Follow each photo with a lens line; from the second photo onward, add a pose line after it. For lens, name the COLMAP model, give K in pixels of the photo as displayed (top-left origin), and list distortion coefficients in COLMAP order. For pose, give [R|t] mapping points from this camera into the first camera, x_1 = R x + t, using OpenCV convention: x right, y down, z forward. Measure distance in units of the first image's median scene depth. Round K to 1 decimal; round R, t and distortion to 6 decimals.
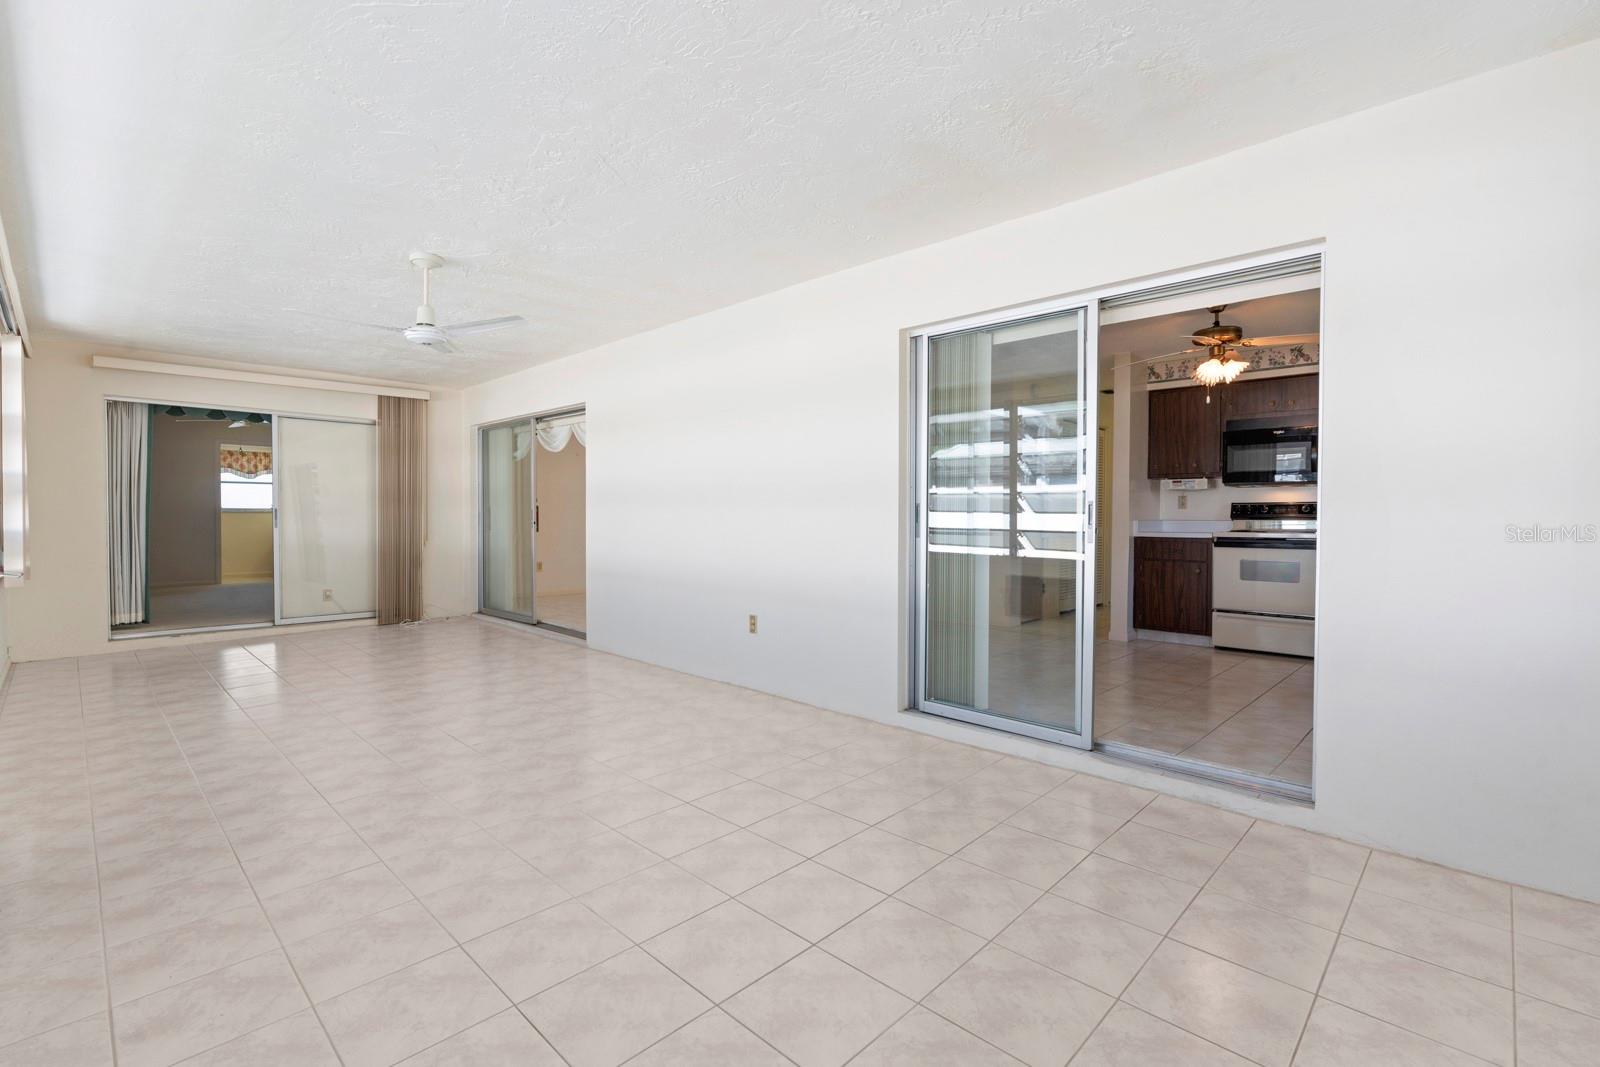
lens RADIAL K [[729.0, 0, 807.1], [0, 729.0, 525.9], [0, 0, 1]] dist [-0.005447, -0.002202]
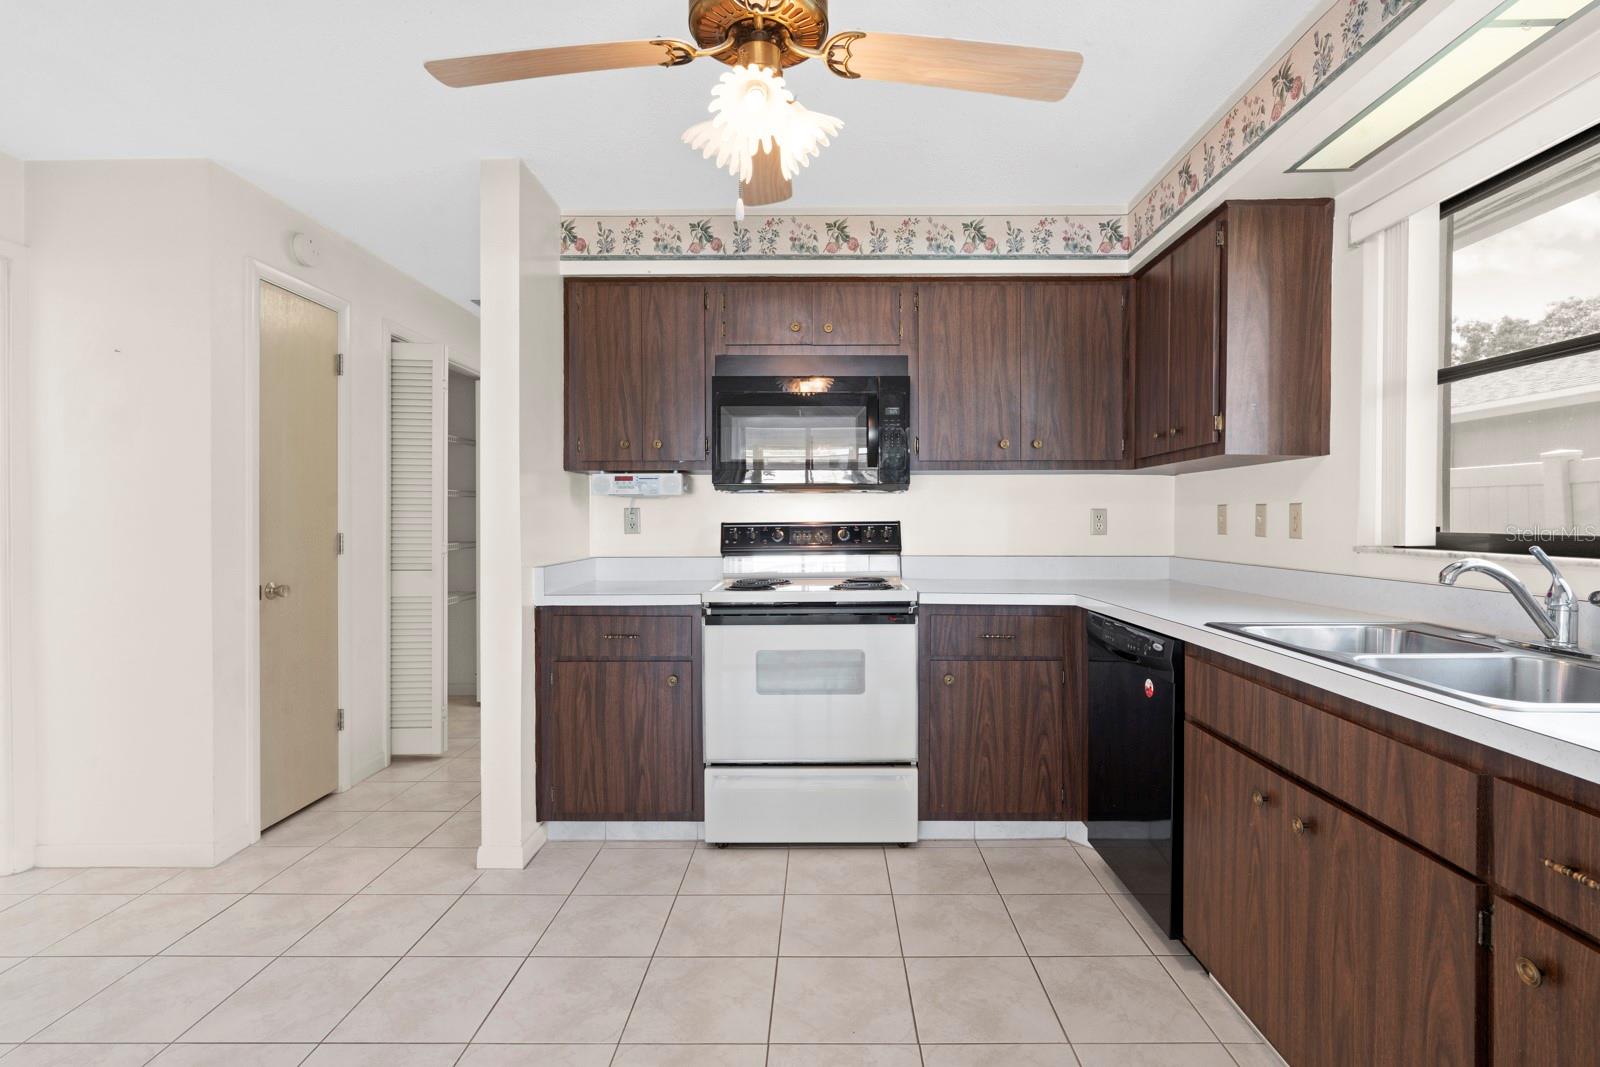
lens RADIAL K [[746.7, 0, 800.5], [0, 746.7, 518.1], [0, 0, 1]] dist [-0.009544, 0.001702]
pose [[0.745880, -0.010157, 0.666003, 0.281216], [0.017368, 0.999840, -0.004202, -0.032393], [-0.665854, 0.014702, 0.745937, 0.583471]]
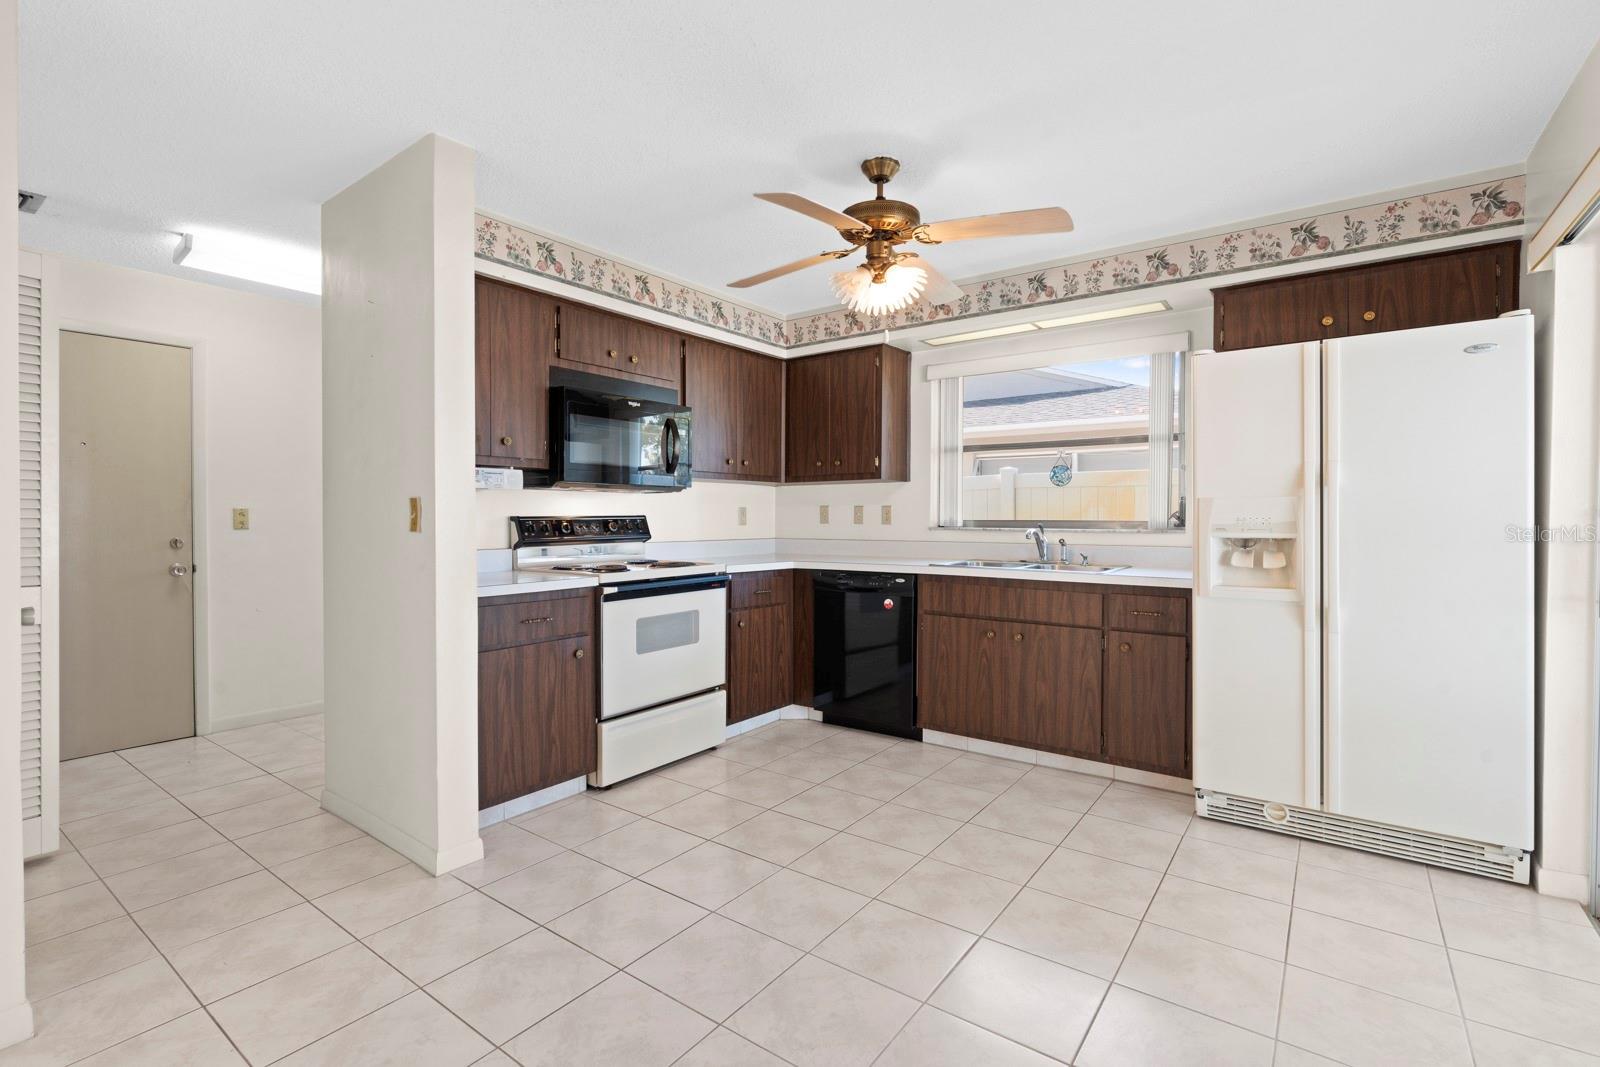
lens RADIAL K [[729.0, 0, 779.1], [0, 729.0, 514.3], [0, 0, 1]] dist [-0.005447, -0.002202]
pose [[-0.075776, -0.006820, 0.997102, 0.019131], [0.012224, 0.999895, 0.007768, -0.035862], [-0.997050, 0.012777, -0.075684, 0.864352]]
